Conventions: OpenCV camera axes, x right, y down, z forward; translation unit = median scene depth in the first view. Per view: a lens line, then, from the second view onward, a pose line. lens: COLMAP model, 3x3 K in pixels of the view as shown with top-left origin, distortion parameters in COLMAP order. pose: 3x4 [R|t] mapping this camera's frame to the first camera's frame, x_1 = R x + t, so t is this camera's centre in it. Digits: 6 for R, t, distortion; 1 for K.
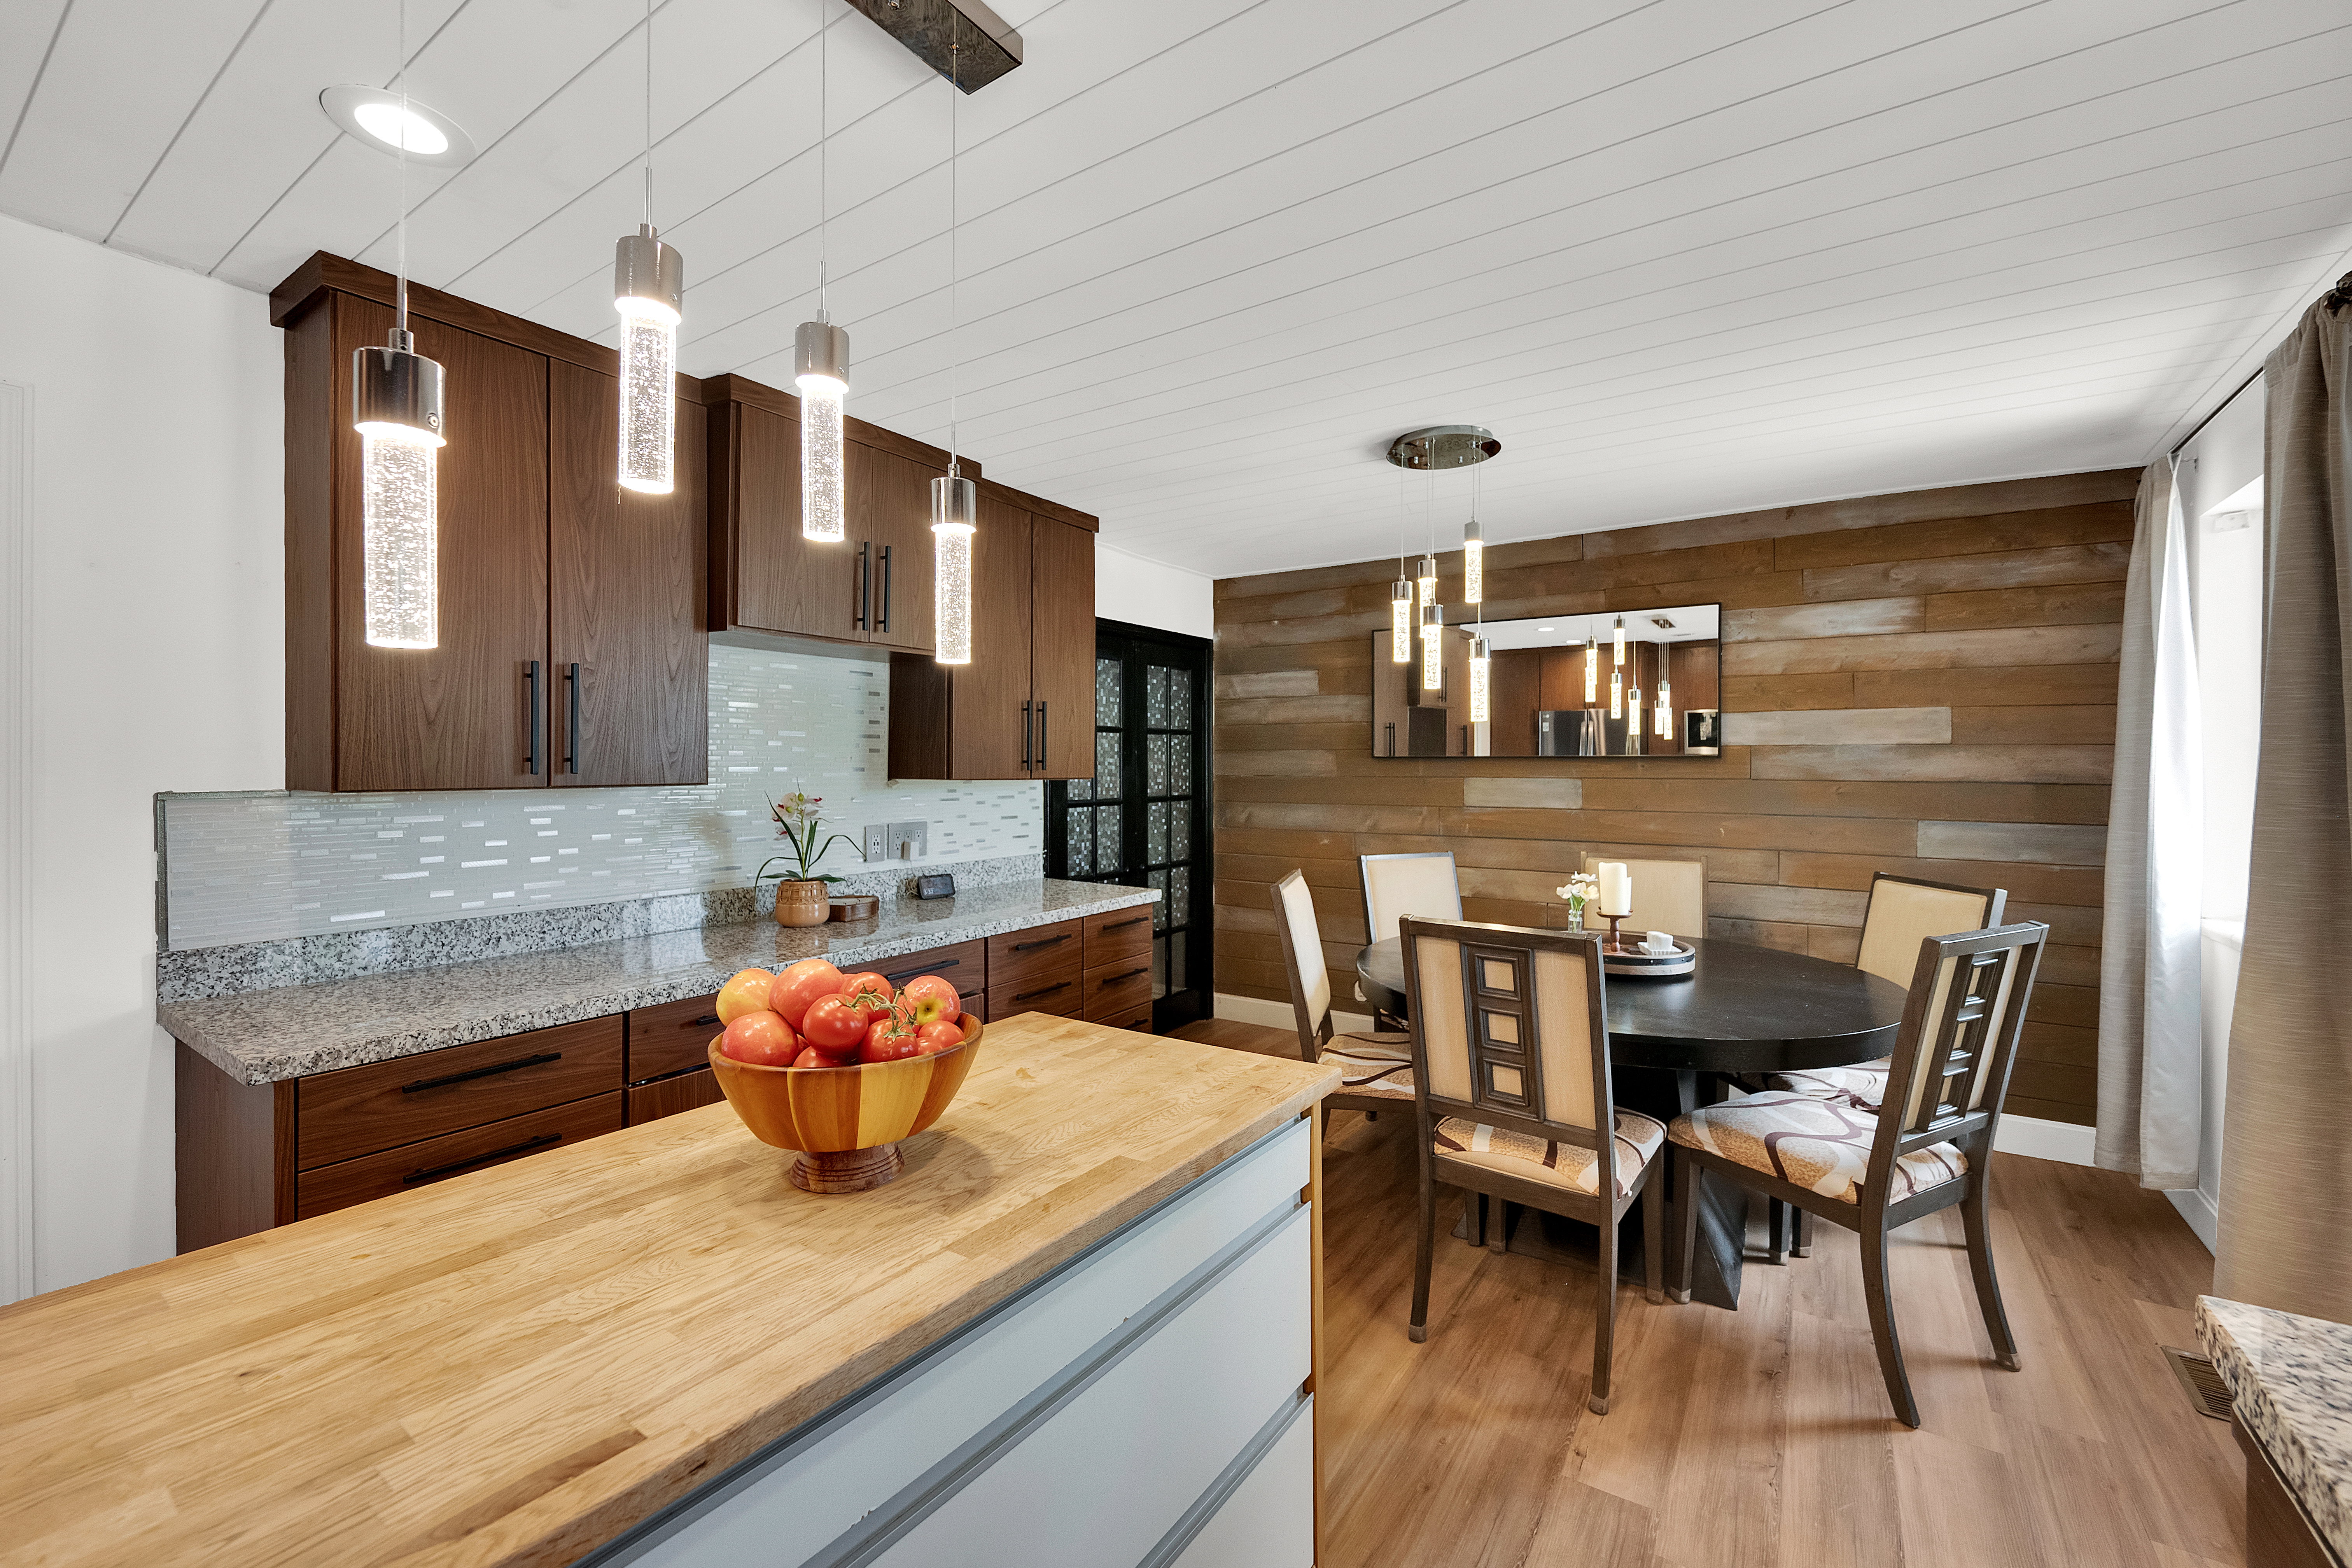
lens RADIAL K [[955.5, 0, 1188.9], [0, 955.5, 771.7], [0, 0, 1]] dist [-0.002730, 0.000703]
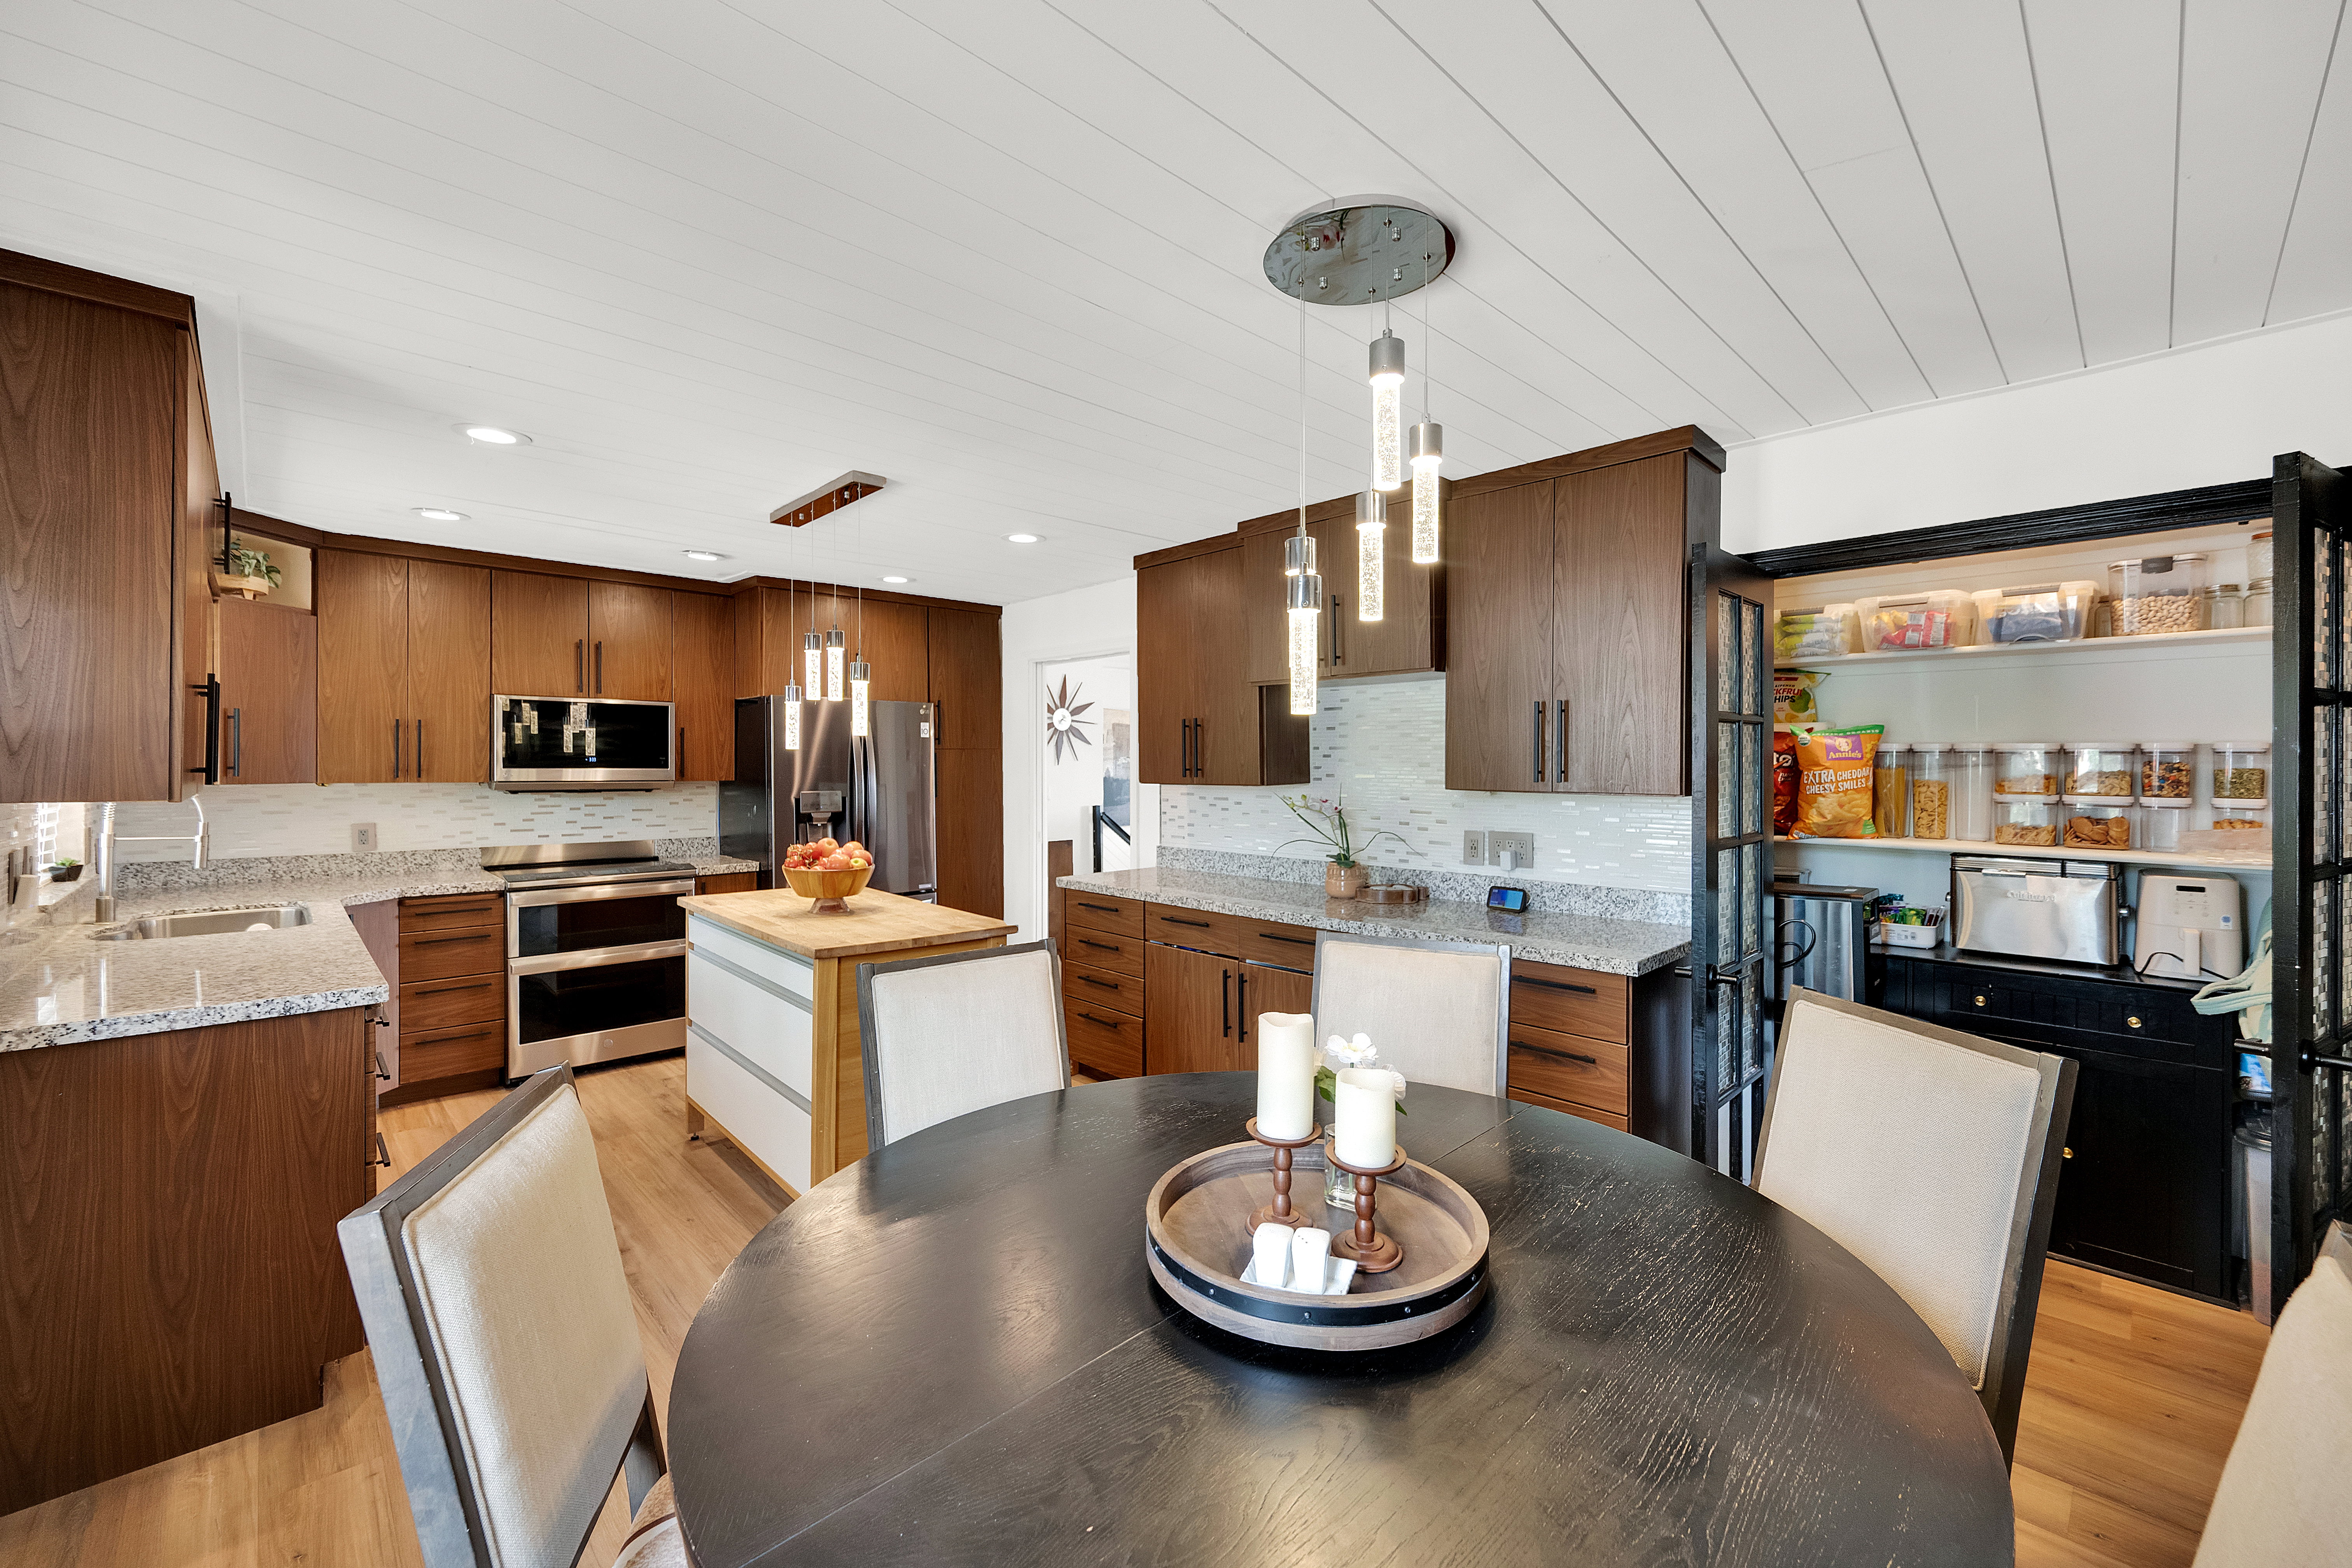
lens RADIAL K [[955.5, 0, 1188.4], [0, 955.5, 768.7], [0, 0, 1]] dist [-0.002730, 0.000703]
pose [[-0.212578, 0.007232, -0.977117, 0.807067], [-0.005943, 0.999945, 0.008694, -0.020949], [0.977126, 0.007655, -0.212524, 0.948594]]
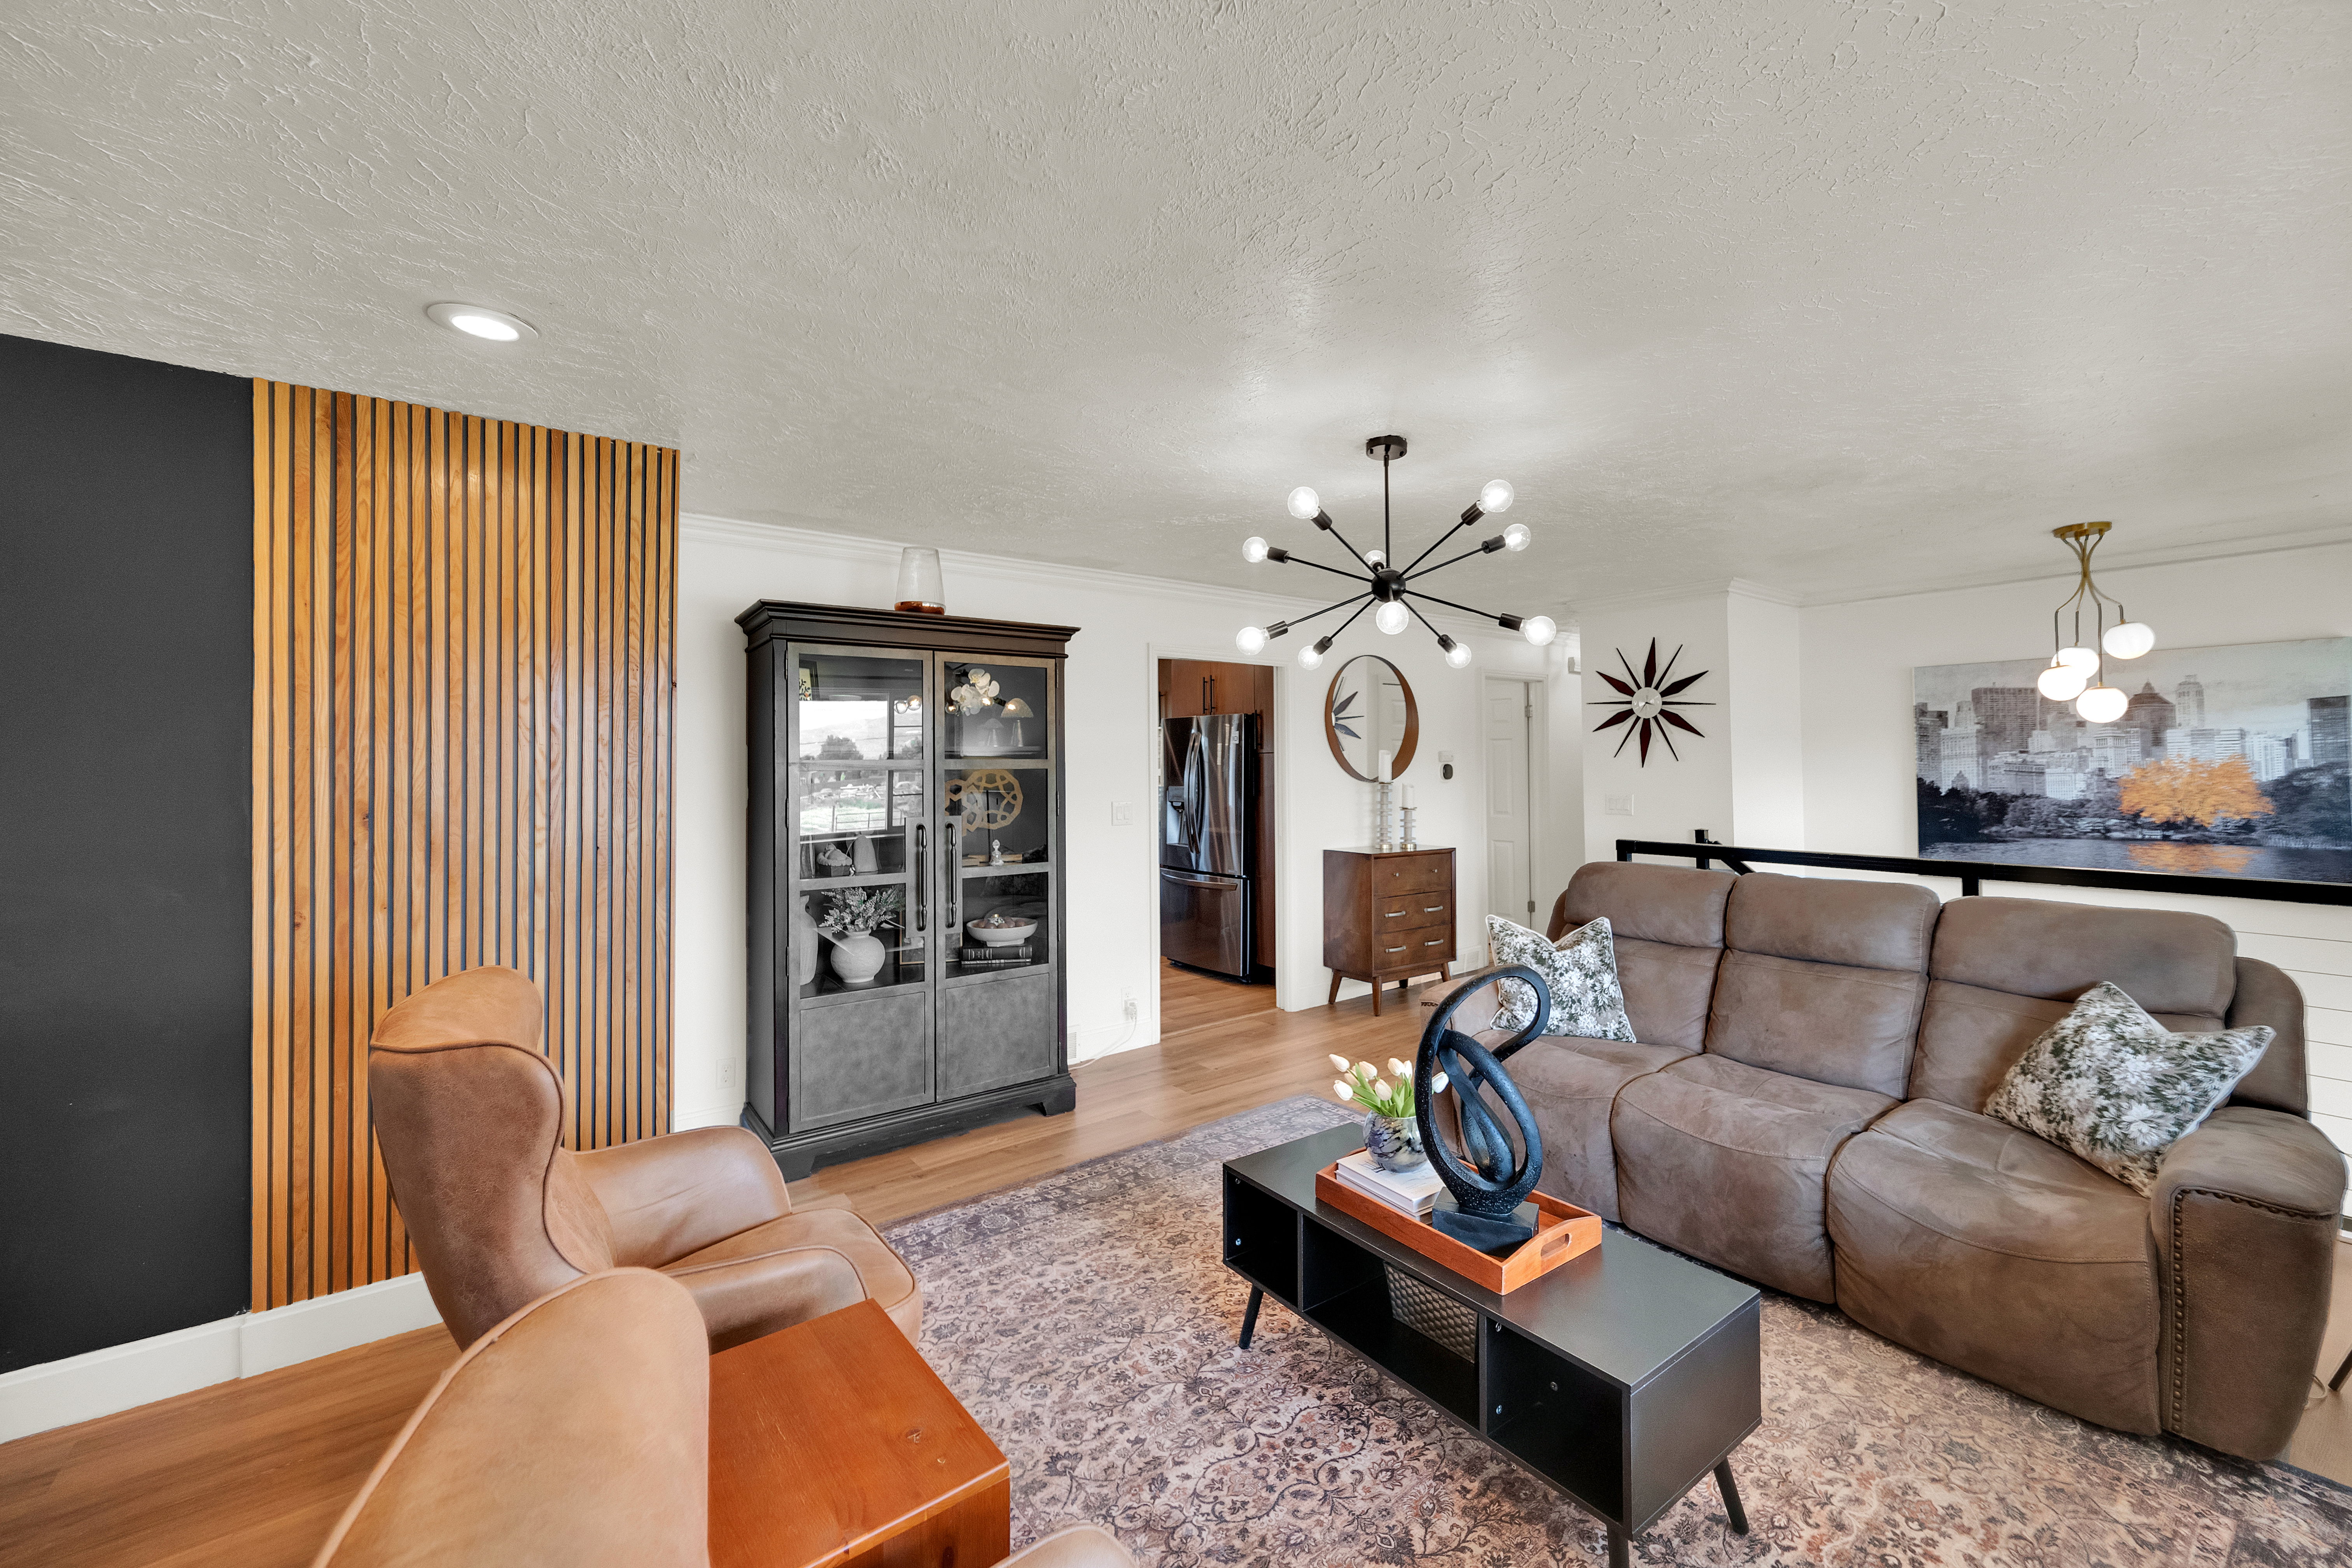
lens RADIAL K [[955.5, 0, 1182.4], [0, 955.5, 762.8], [0, 0, 1]] dist [-0.002730, 0.000703]
pose [[-0.936599, 0.005655, 0.350358, -1.318406], [0.006939, 0.999973, 0.002412, -0.023668], [-0.350335, 0.004690, -0.936613, 2.042192]]
